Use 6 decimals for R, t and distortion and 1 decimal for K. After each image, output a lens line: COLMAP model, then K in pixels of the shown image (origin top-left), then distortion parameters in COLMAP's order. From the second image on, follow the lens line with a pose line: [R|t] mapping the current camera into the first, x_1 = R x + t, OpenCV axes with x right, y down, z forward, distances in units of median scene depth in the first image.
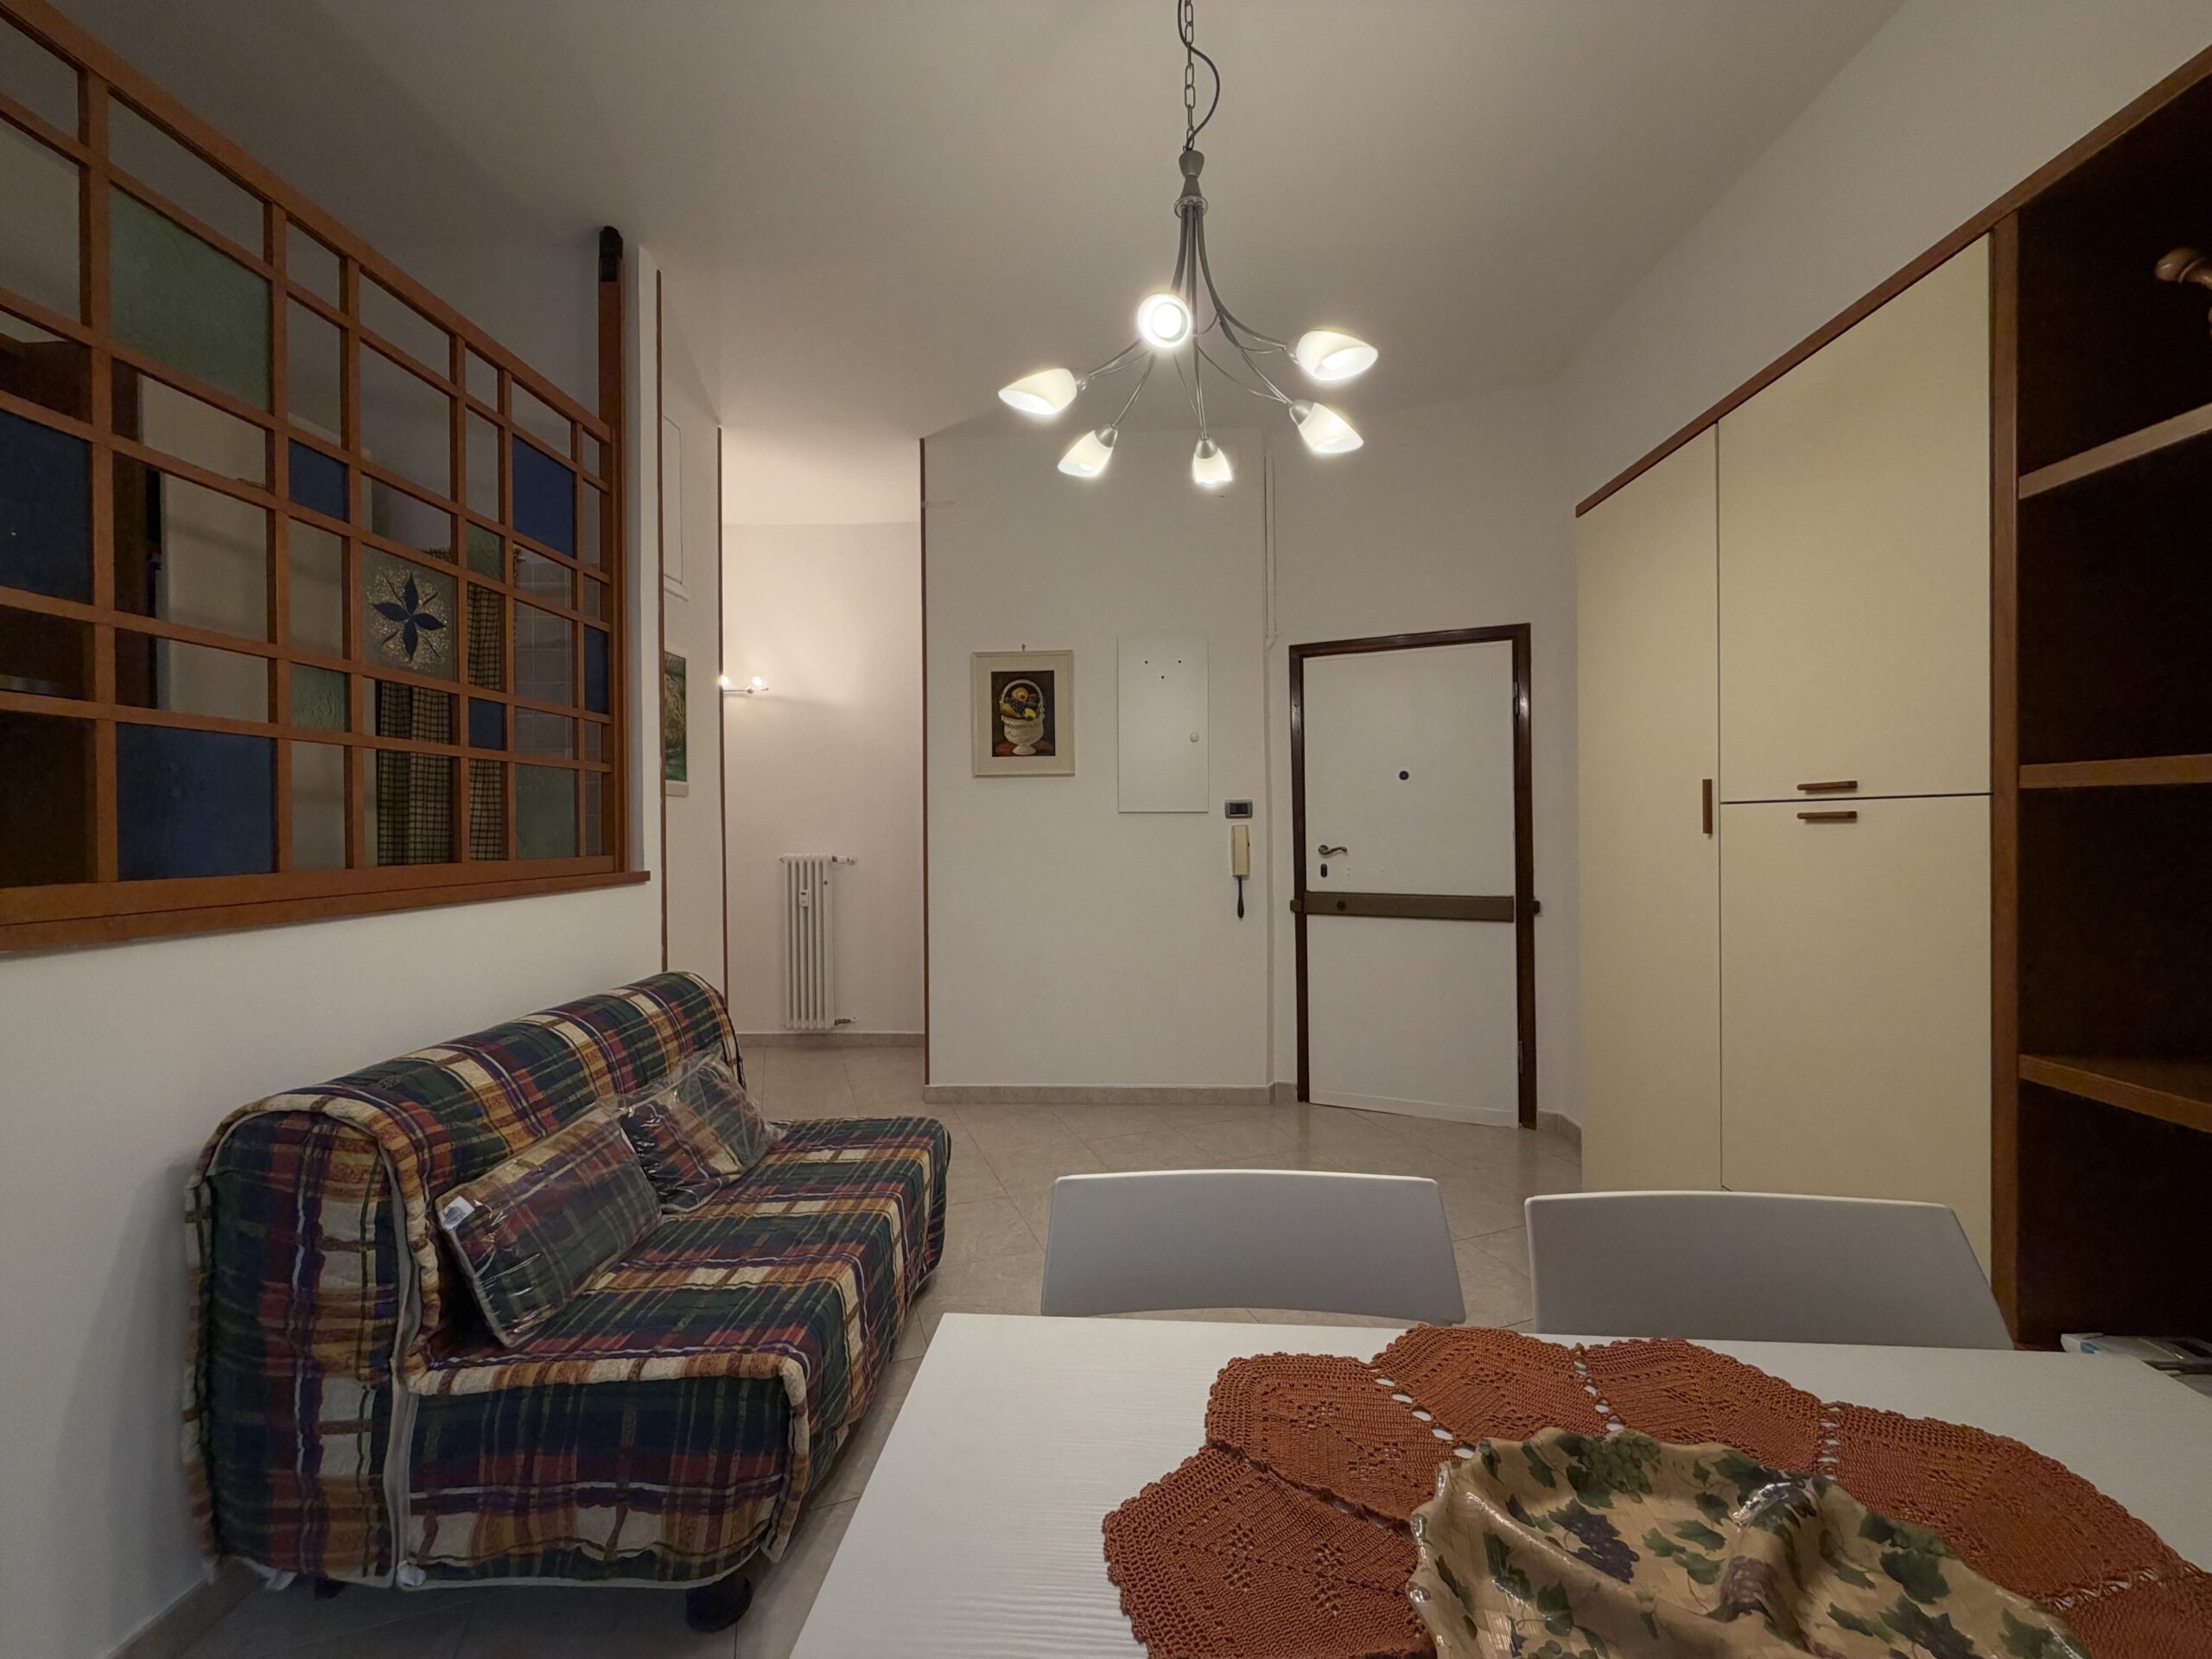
lens RADIAL K [[879.0, 0, 1102.3], [0, 879.0, 828.1], [0, 0, 1]] dist [-0.001114, 0.000377]
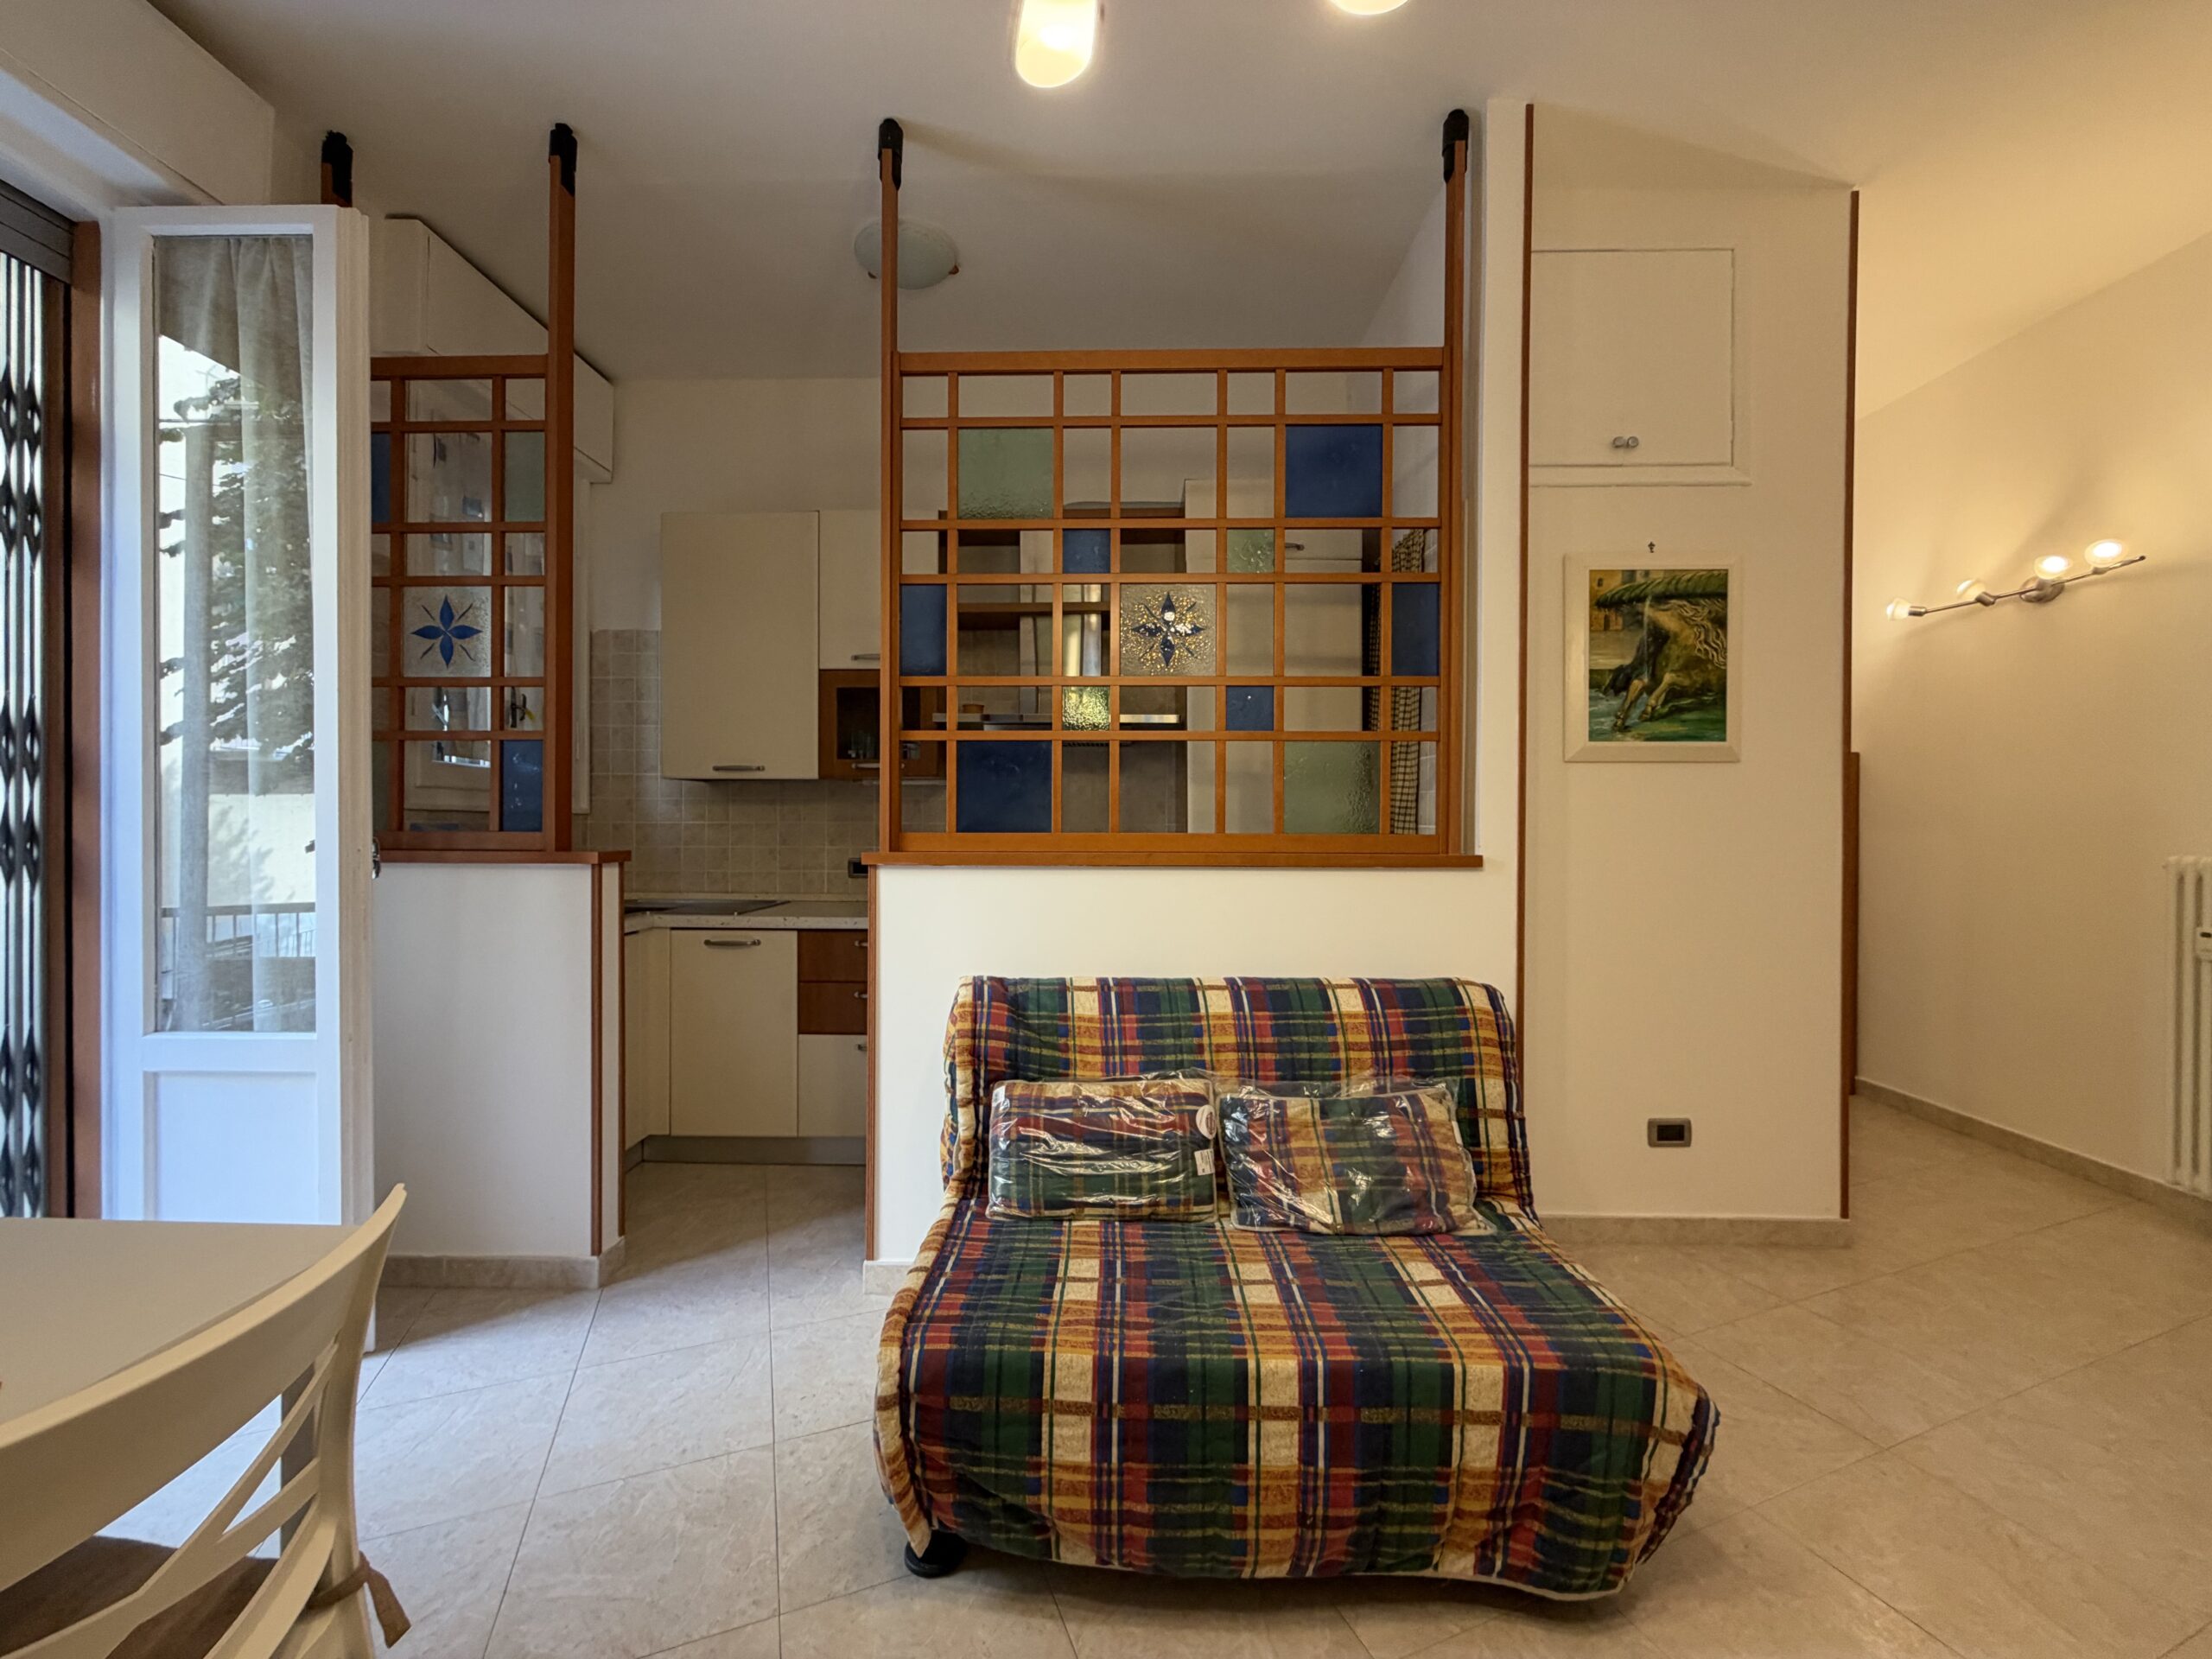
lens RADIAL K [[879.0, 0, 1102.8], [0, 879.0, 827.8], [0, 0, 1]] dist [-0.001114, 0.000377]
pose [[0.019081, 0.018295, -0.999651, 0.366913], [-0.004542, 0.999824, 0.018212, 0.011312], [0.999808, 0.004193, 0.019161, 0.744295]]
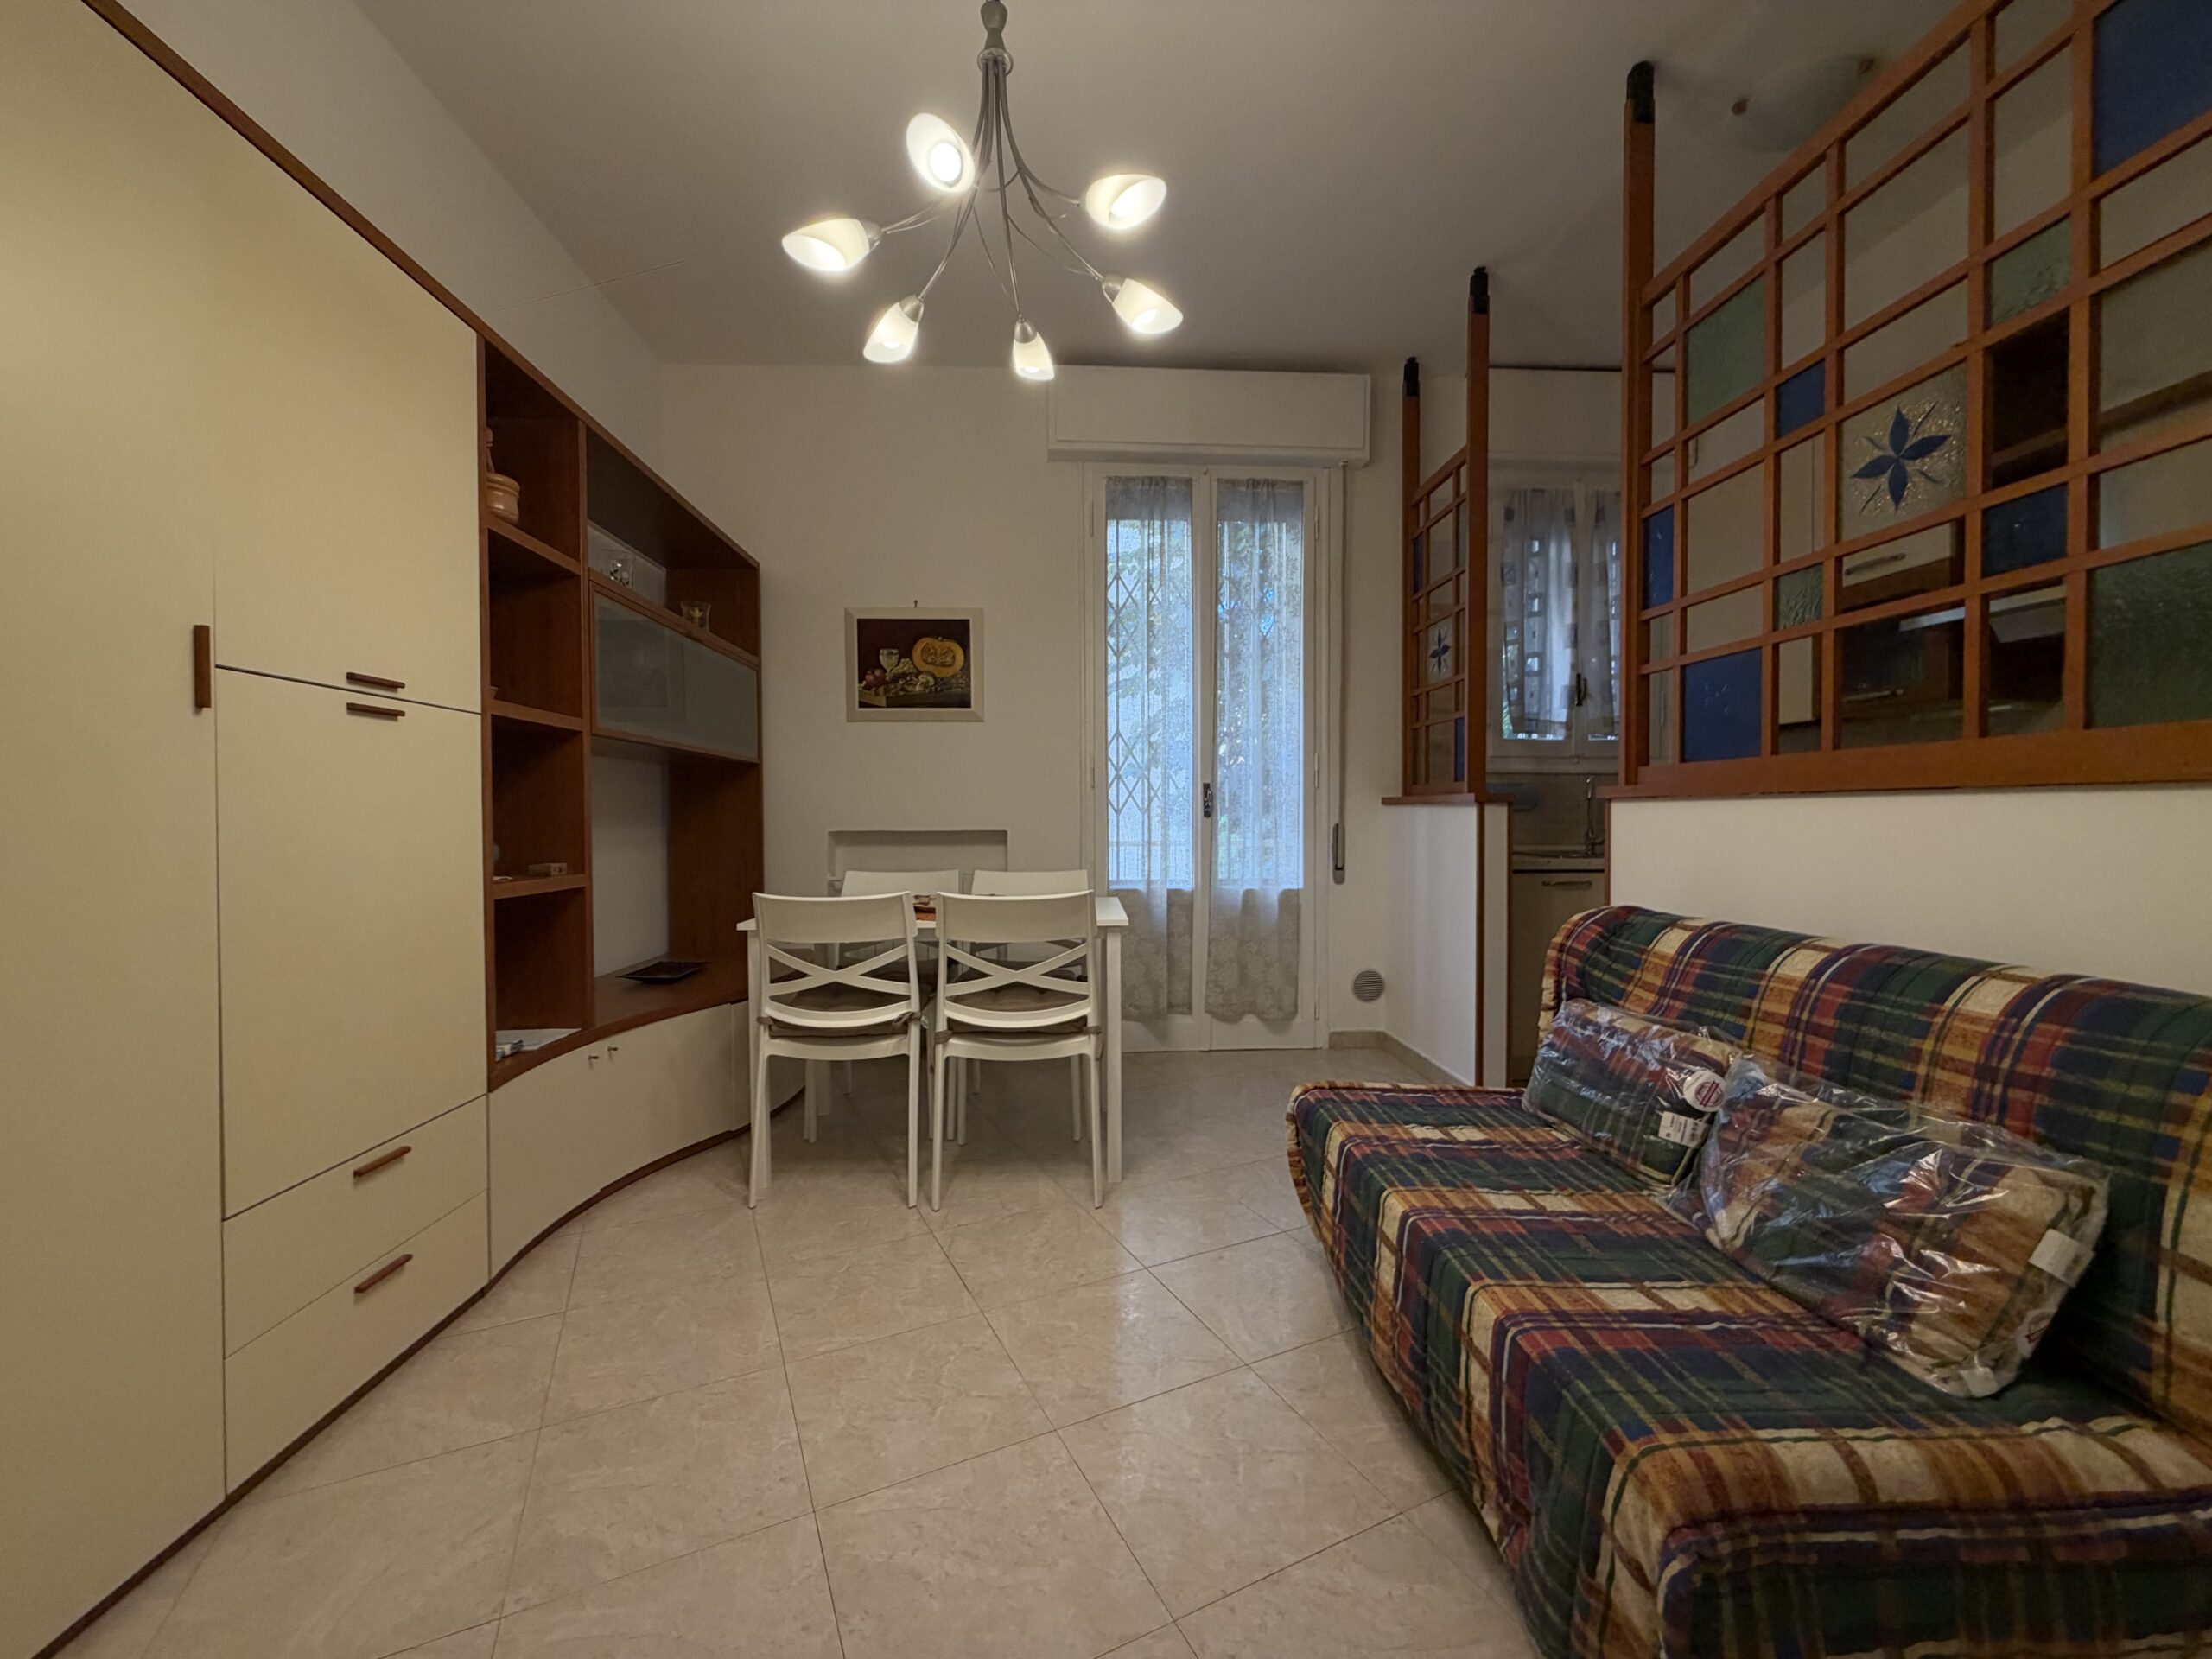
lens RADIAL K [[879.0, 0, 1096.6], [0, 879.0, 827.3], [0, 0, 1]] dist [-0.001114, 0.000377]
pose [[-0.995267, 0.014996, -0.096013, 0.073072], [0.013424, 0.999765, 0.016993, 0.082158], [0.096245, 0.015623, -0.995235, 1.501346]]
